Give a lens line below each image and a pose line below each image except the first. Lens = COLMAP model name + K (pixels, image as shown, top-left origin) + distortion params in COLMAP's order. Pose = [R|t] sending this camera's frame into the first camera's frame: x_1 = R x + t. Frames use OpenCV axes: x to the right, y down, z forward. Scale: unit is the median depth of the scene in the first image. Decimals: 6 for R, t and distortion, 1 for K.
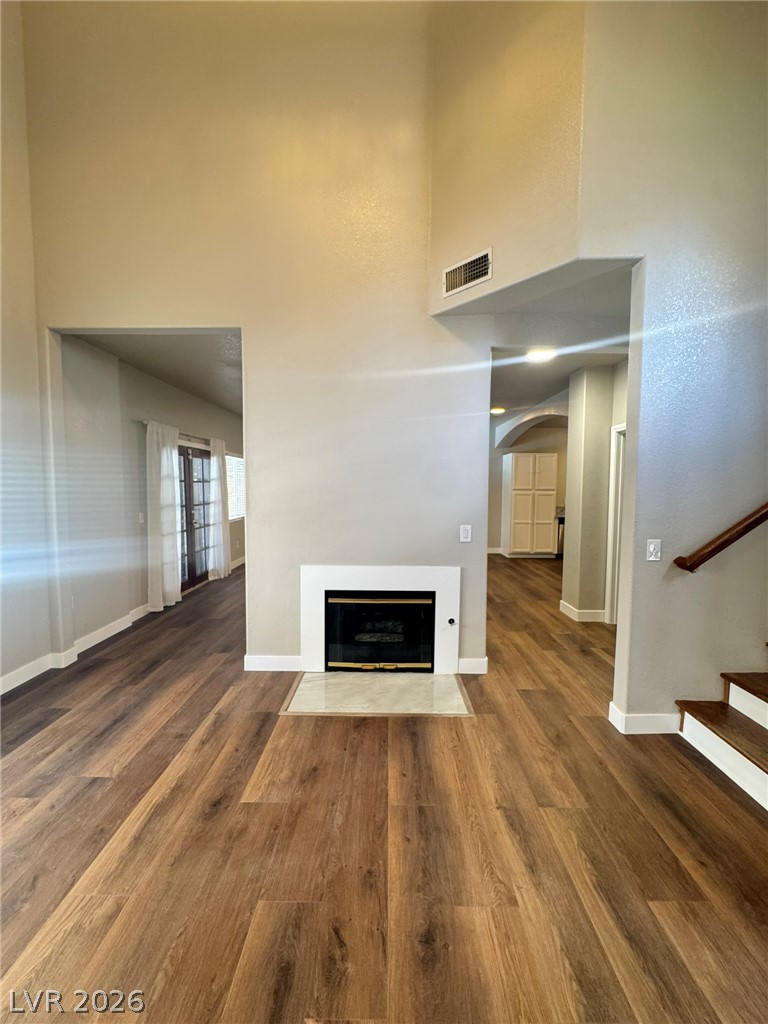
lens RADIAL K [[408.1, 0, 385.3], [0, 408.1, 512.6], [0, 0, 1]] dist [-0.006275, 0.000761]
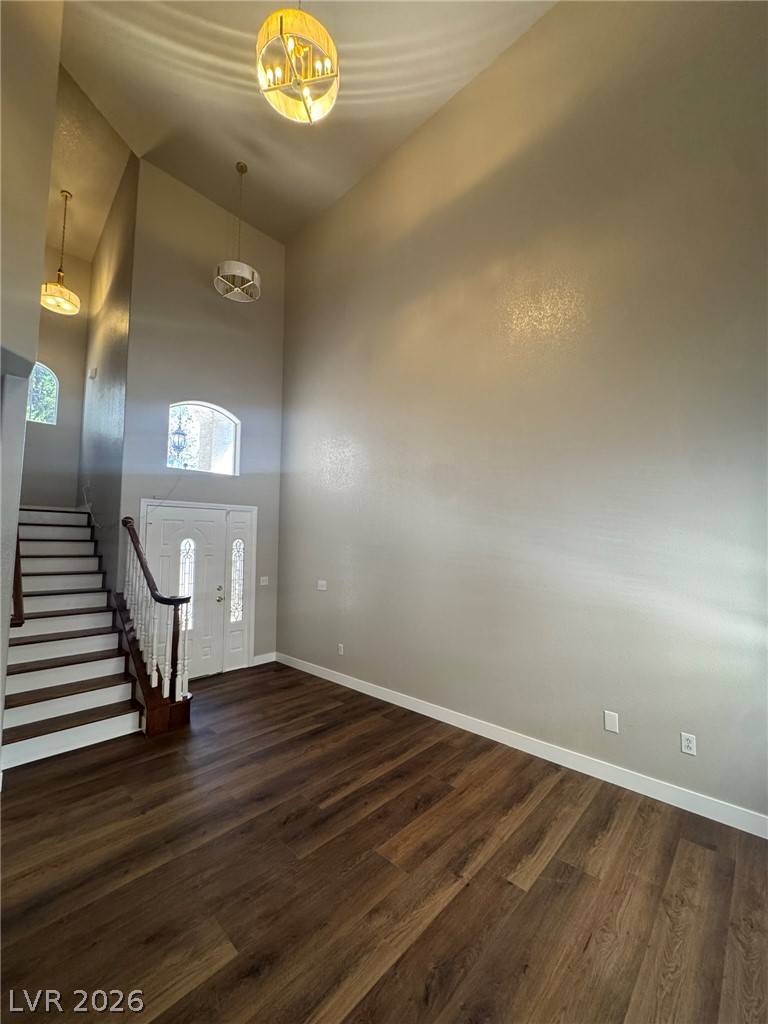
lens RADIAL K [[408.1, 0, 385.3], [0, 408.1, 512.6], [0, 0, 1]] dist [-0.006275, 0.000761]
pose [[-0.732483, 0.044231, 0.679347, -0.766851], [0.038333, 0.998984, -0.023711, -0.109399], [-0.679705, 0.008673, -0.733434, 0.901449]]
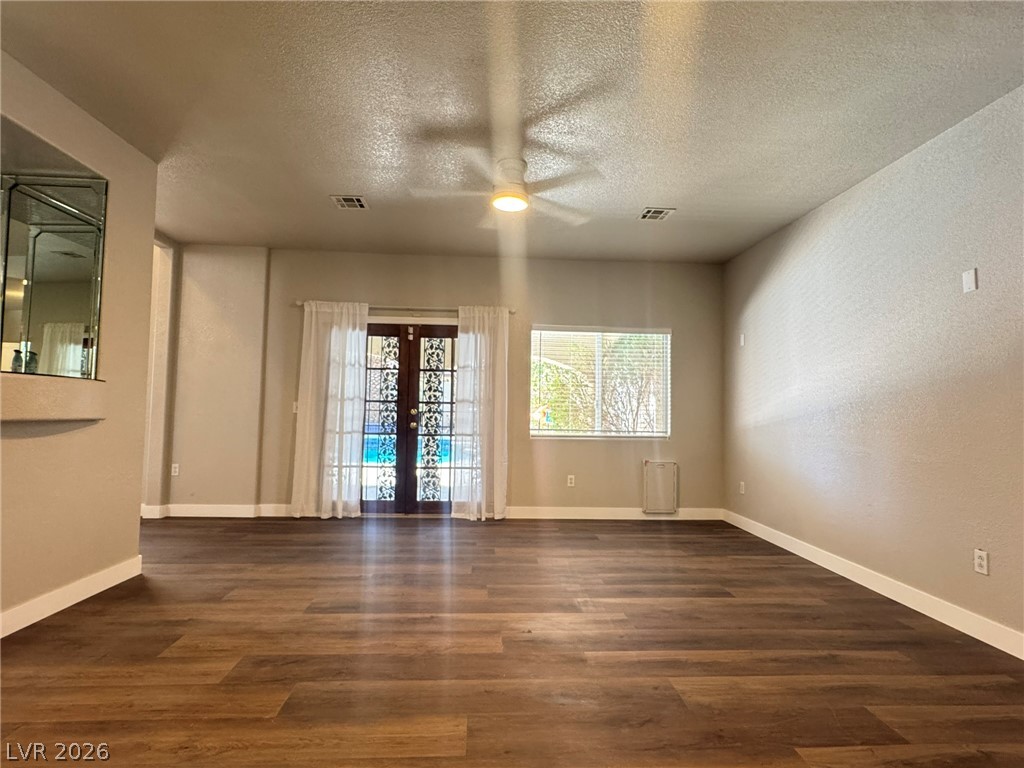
lens RADIAL K [[515.2, 0, 513.8], [0, 515.2, 383.4], [0, 0, 1]] dist [-0.003071, -0.000024]
pose [[0.066369, -0.067475, -0.995511, 0.910741], [-0.084644, 0.993734, -0.072998, 0.003029], [0.994198, 0.089109, 0.060242, 2.172758]]
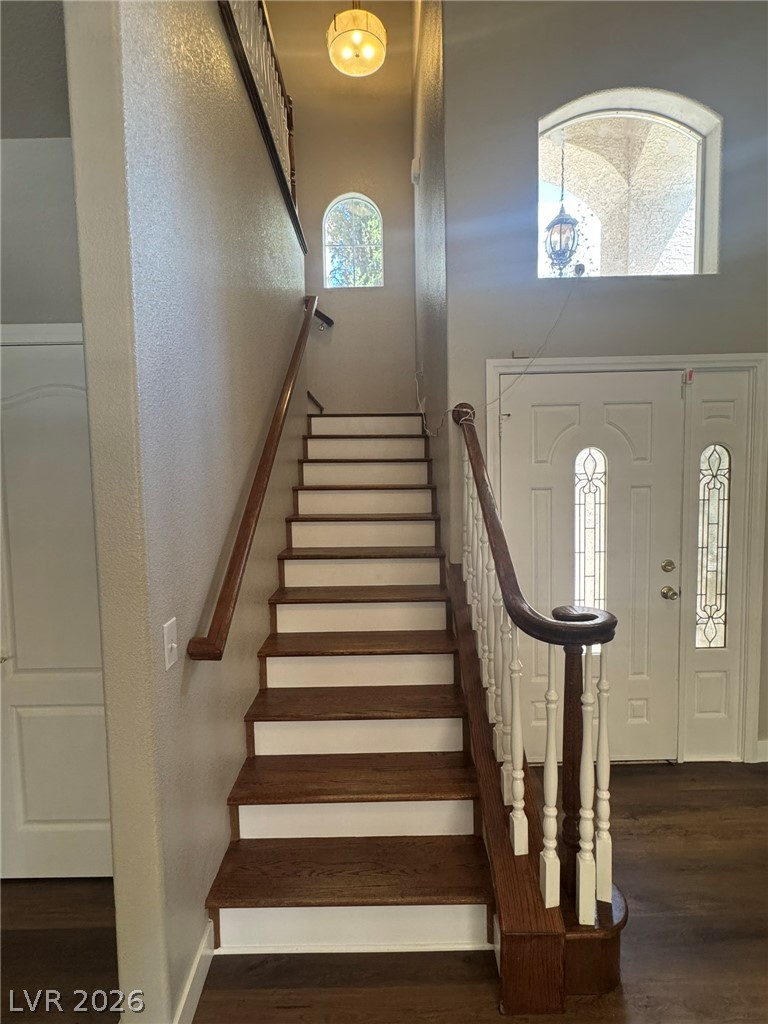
lens RADIAL K [[515.2, 0, 386.8], [0, 515.2, 510.6], [0, 0, 1]] dist [-0.003071, -0.000024]
pose [[-0.020528, -0.080742, 0.996524, 0.067620], [0.086723, 0.992833, 0.082230, -0.068333], [-0.996021, 0.088110, -0.013379, 0.601875]]
